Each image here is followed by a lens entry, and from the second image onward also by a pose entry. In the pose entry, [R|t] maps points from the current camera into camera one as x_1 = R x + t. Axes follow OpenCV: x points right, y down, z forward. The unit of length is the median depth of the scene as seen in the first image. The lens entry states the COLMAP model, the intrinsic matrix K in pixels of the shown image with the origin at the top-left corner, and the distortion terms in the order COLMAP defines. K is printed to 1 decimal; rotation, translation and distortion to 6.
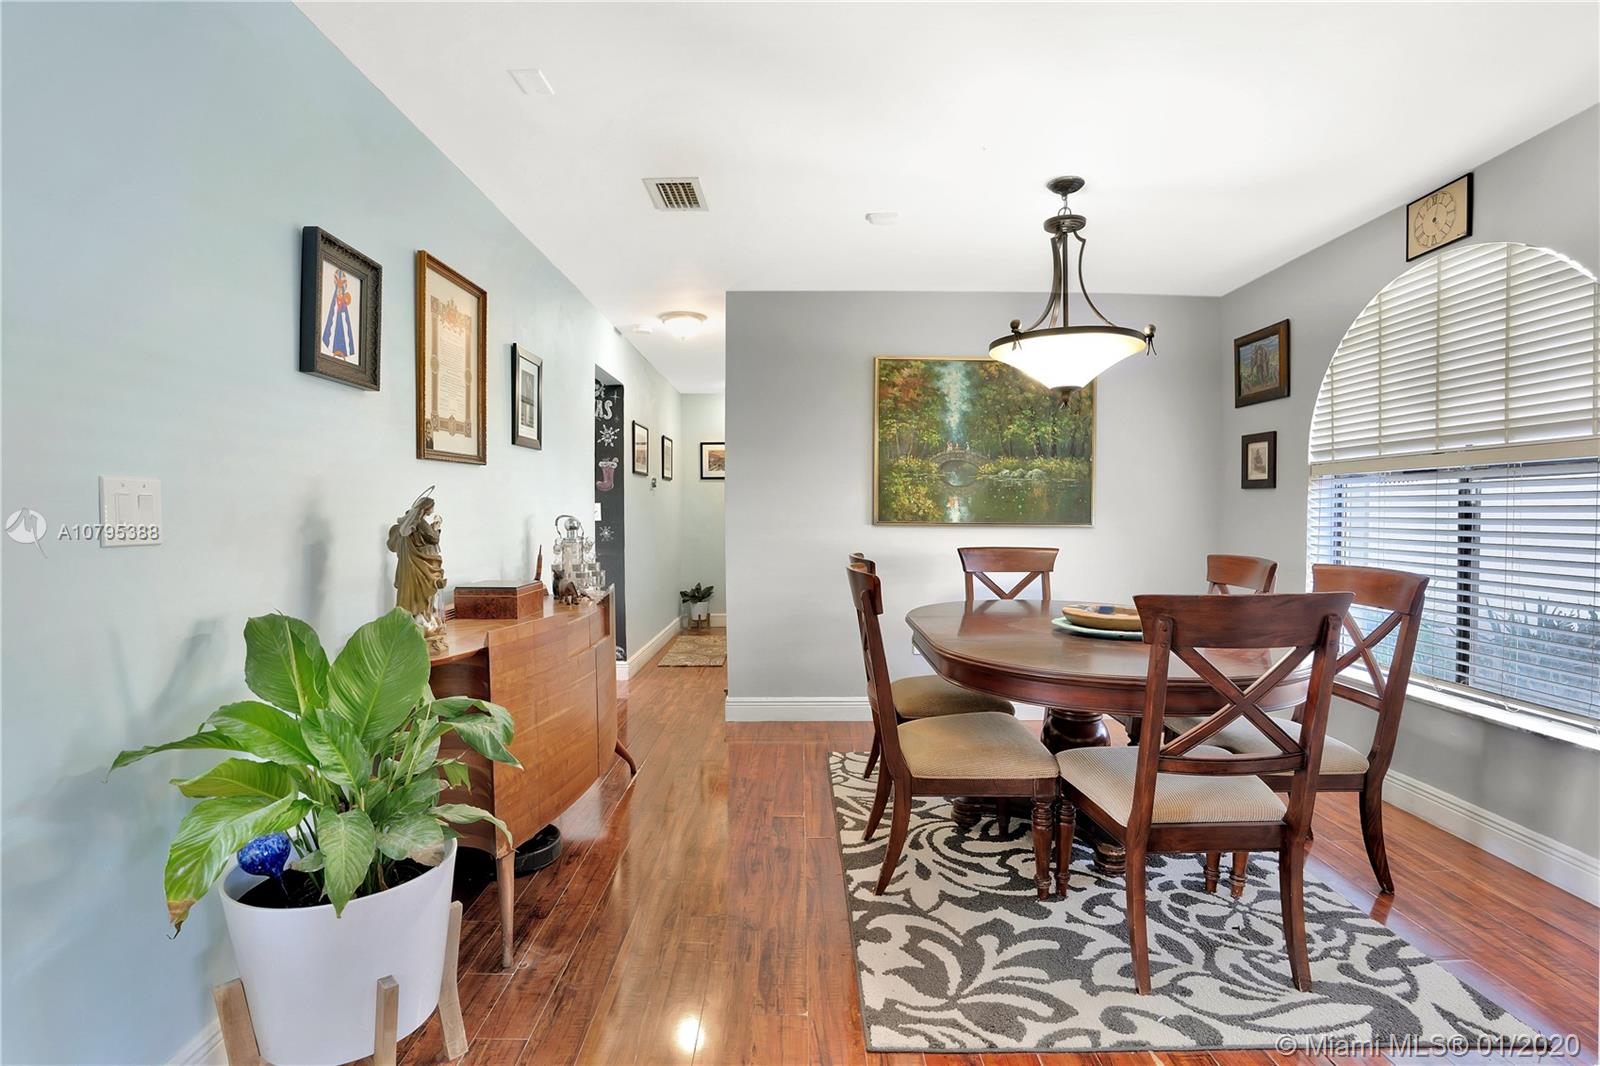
lens RADIAL K [[804.5, 0, 816.2], [0, 804.5, 531.4], [0, 0, 1]] dist [-0.042273, 0.007944]
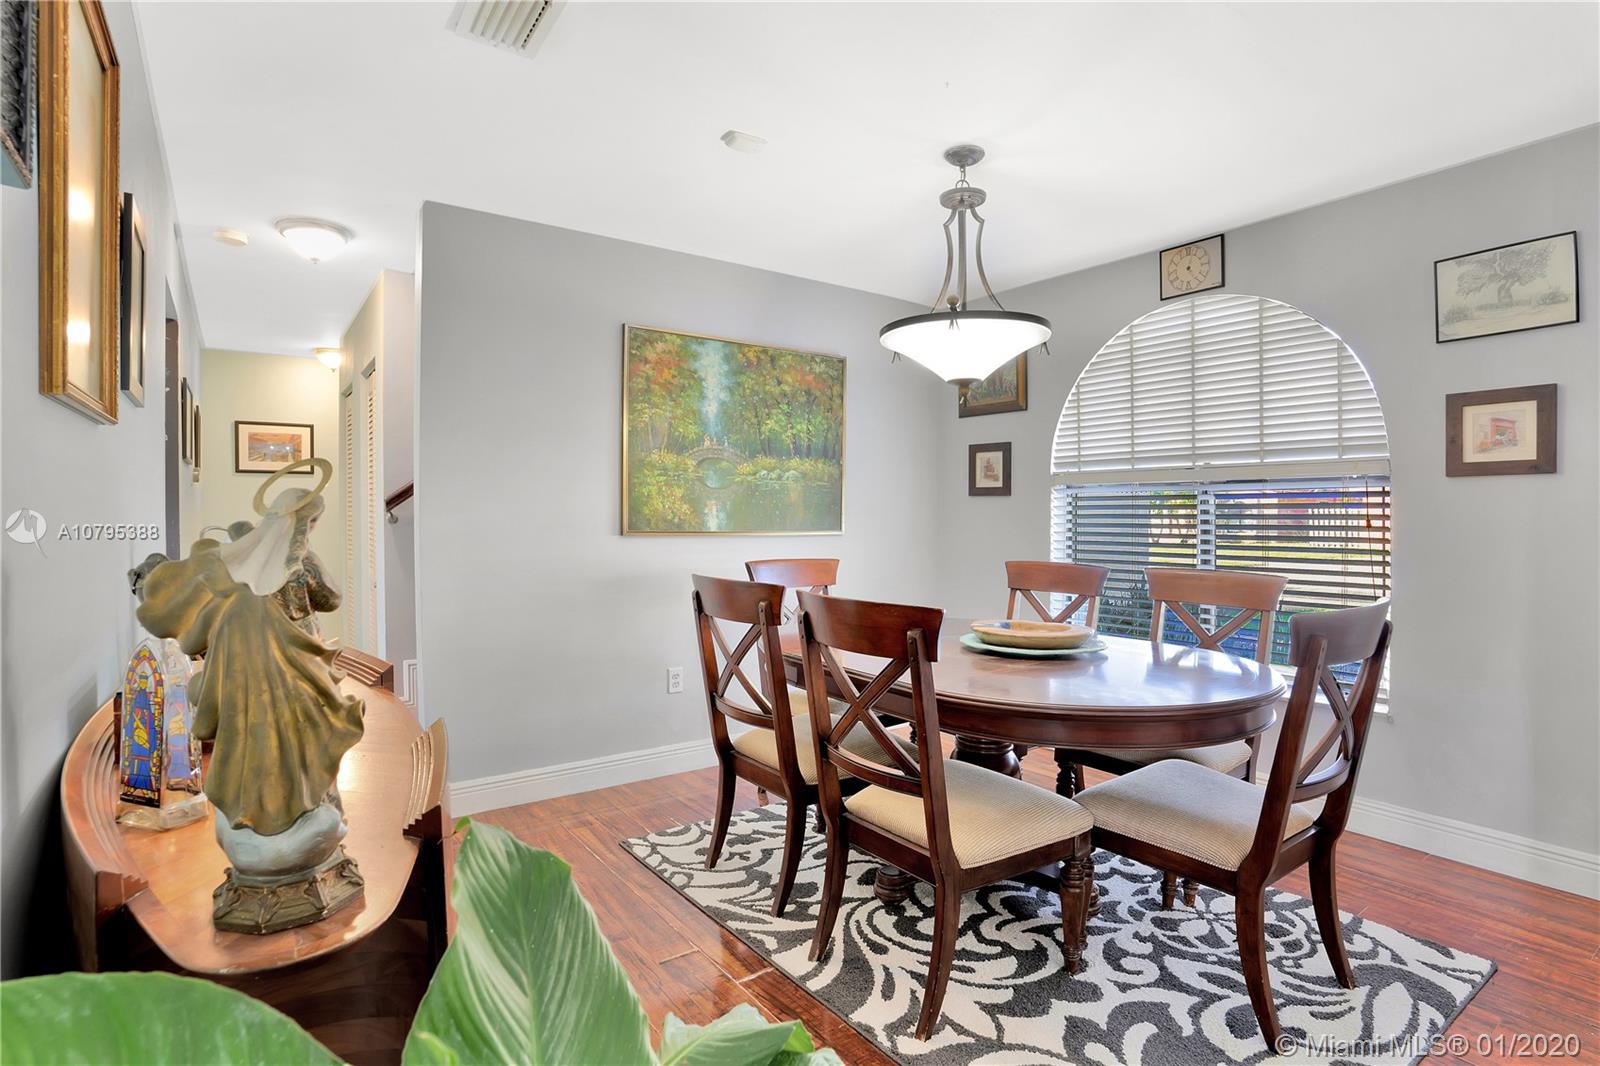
lens RADIAL K [[804.5, 0, 811.0], [0, 804.5, 520.6], [0, 0, 1]] dist [-0.042273, 0.007944]
pose [[0.808590, -0.003254, 0.588363, -0.280974], [0.013170, 0.999834, -0.012571, -0.011315], [-0.588224, 0.017914, 0.808499, 0.294944]]
